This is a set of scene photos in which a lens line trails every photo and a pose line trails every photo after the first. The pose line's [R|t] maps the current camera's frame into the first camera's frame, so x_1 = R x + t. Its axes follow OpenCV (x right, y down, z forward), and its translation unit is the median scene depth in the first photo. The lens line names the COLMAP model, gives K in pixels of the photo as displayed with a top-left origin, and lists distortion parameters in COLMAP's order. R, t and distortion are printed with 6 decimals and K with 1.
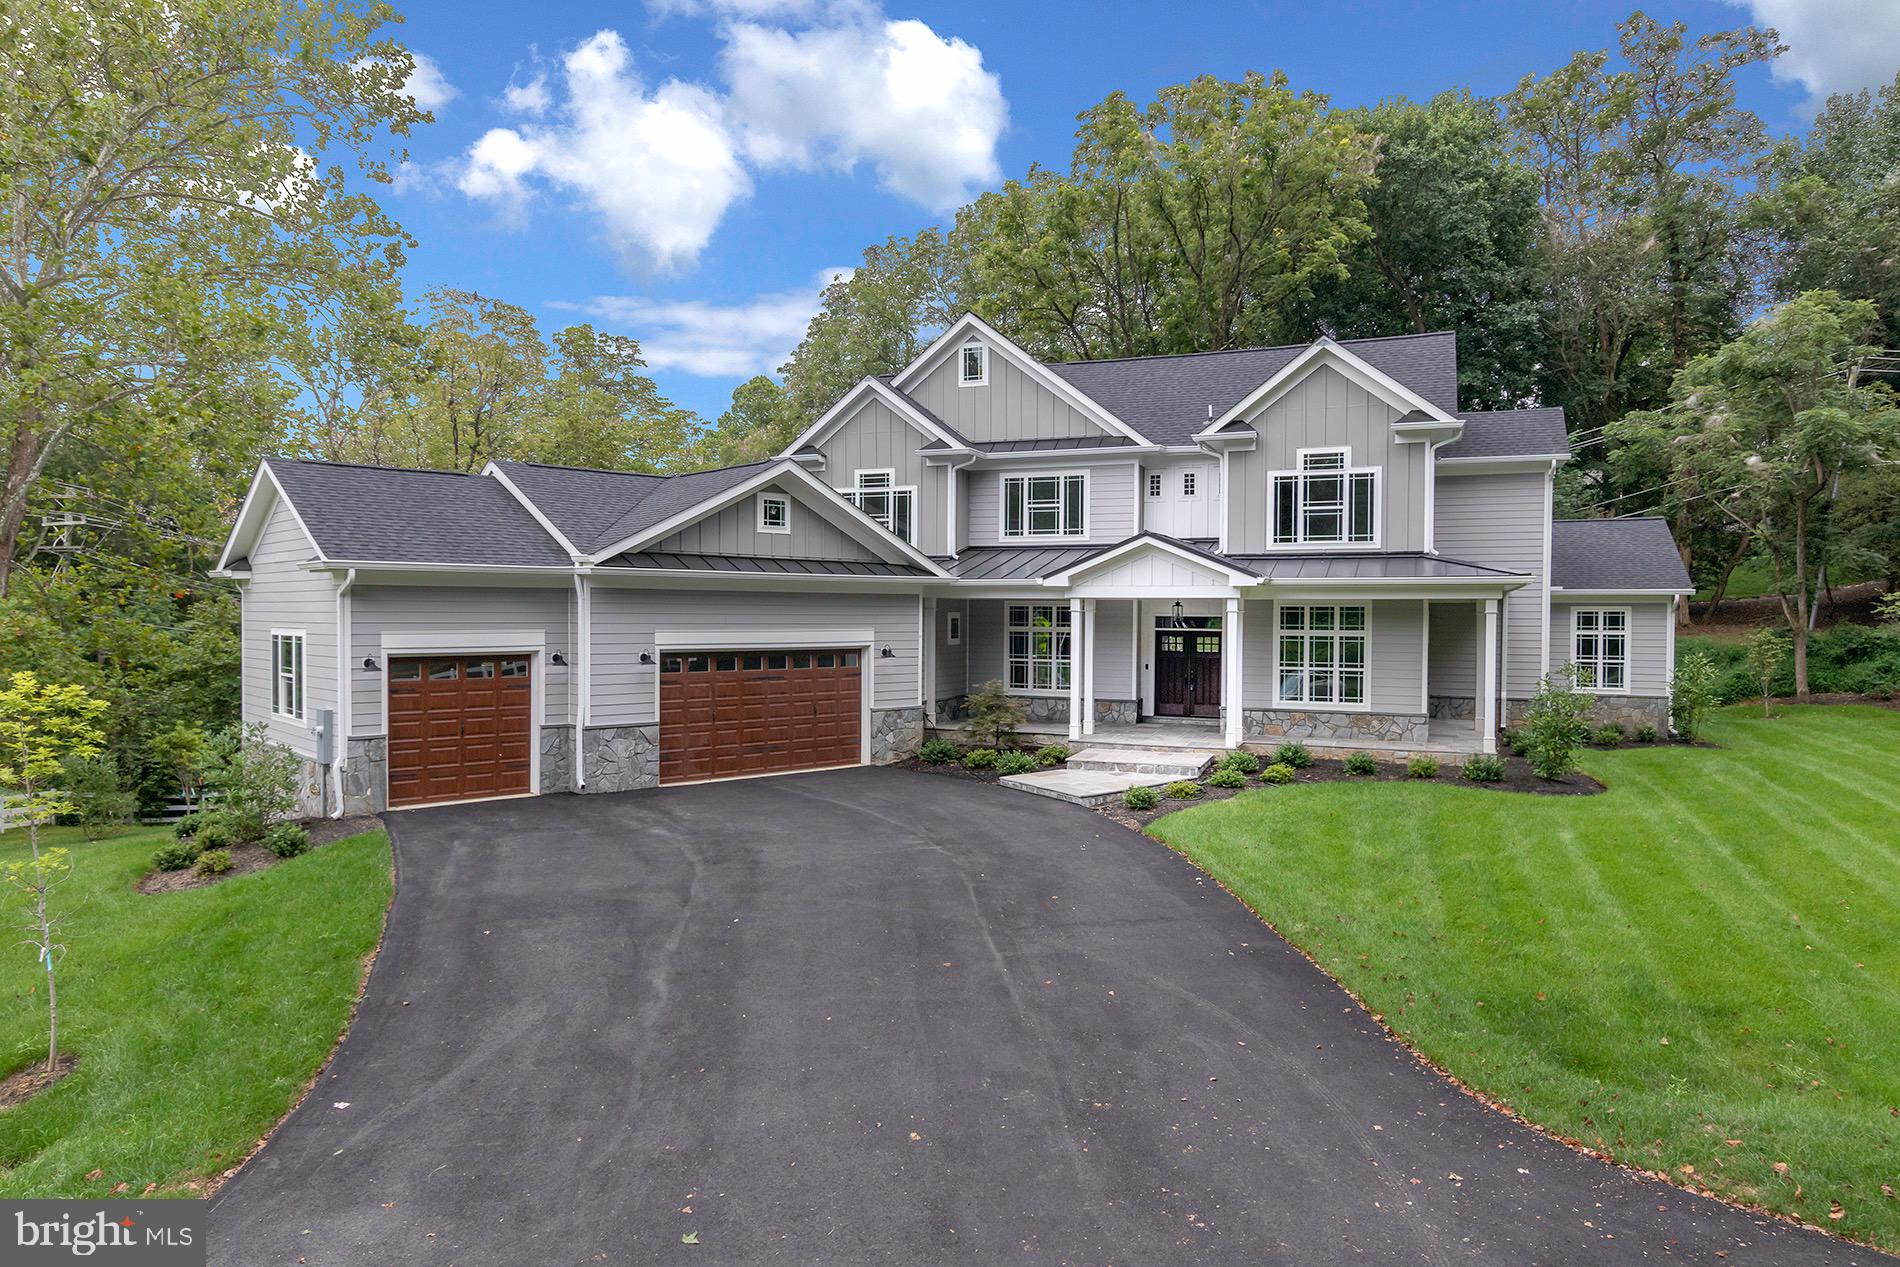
lens RADIAL K [[1185.9, 0, 950.0], [0, 1185.9, 633.5], [0, 0, 1]] dist [-0.000478, -0.000262]
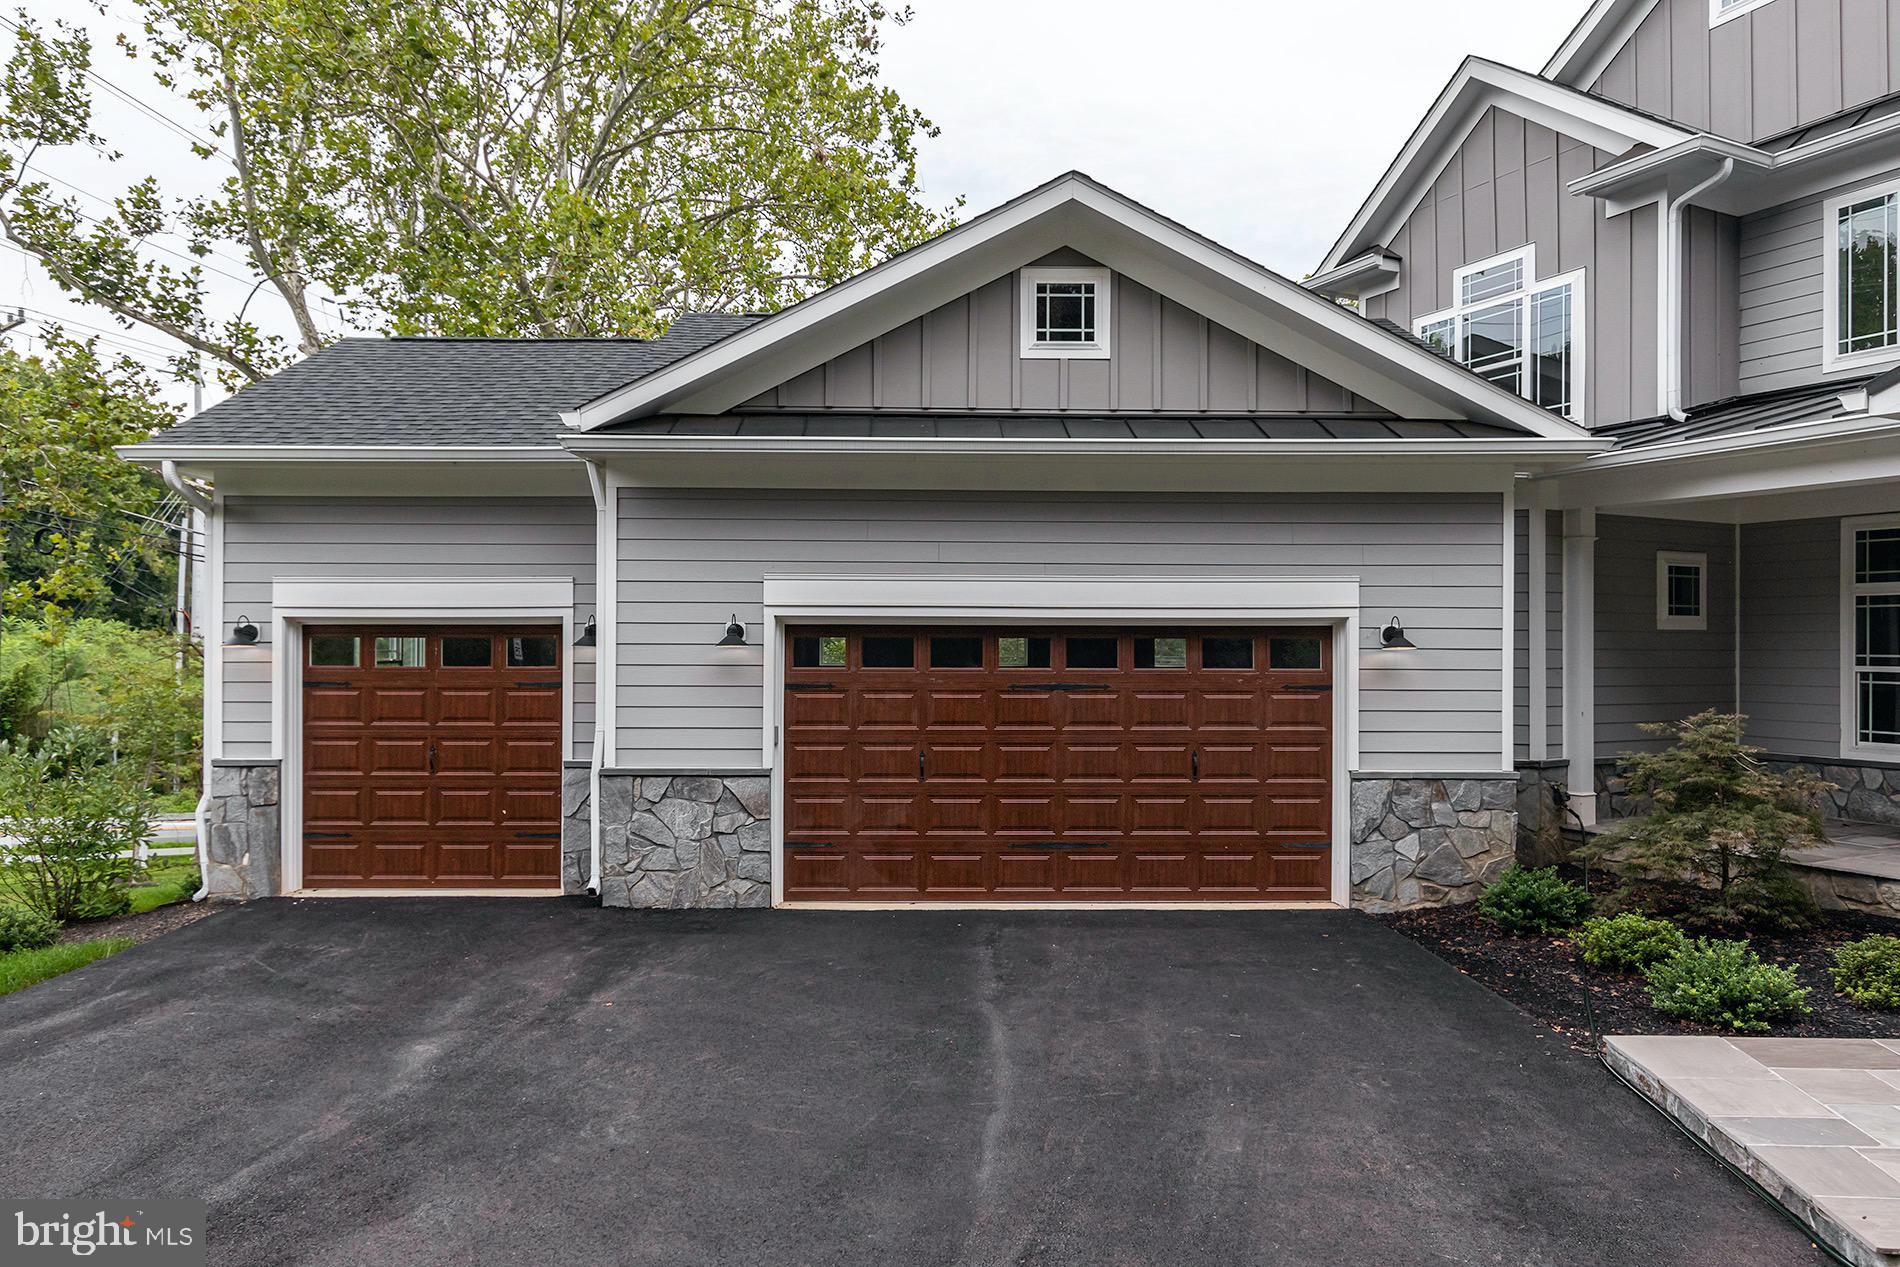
lens RADIAL K [[1203.8, 0, 950.0], [0, 1203.8, 633.5], [0, 0, 1]] dist [0.006182, -0.000788]
pose [[0.744273, -0.008987, -0.667815, 0.113972], [-0.010546, 0.999627, -0.025206, 0.028641], [0.667792, 0.025803, 0.743900, 0.620351]]
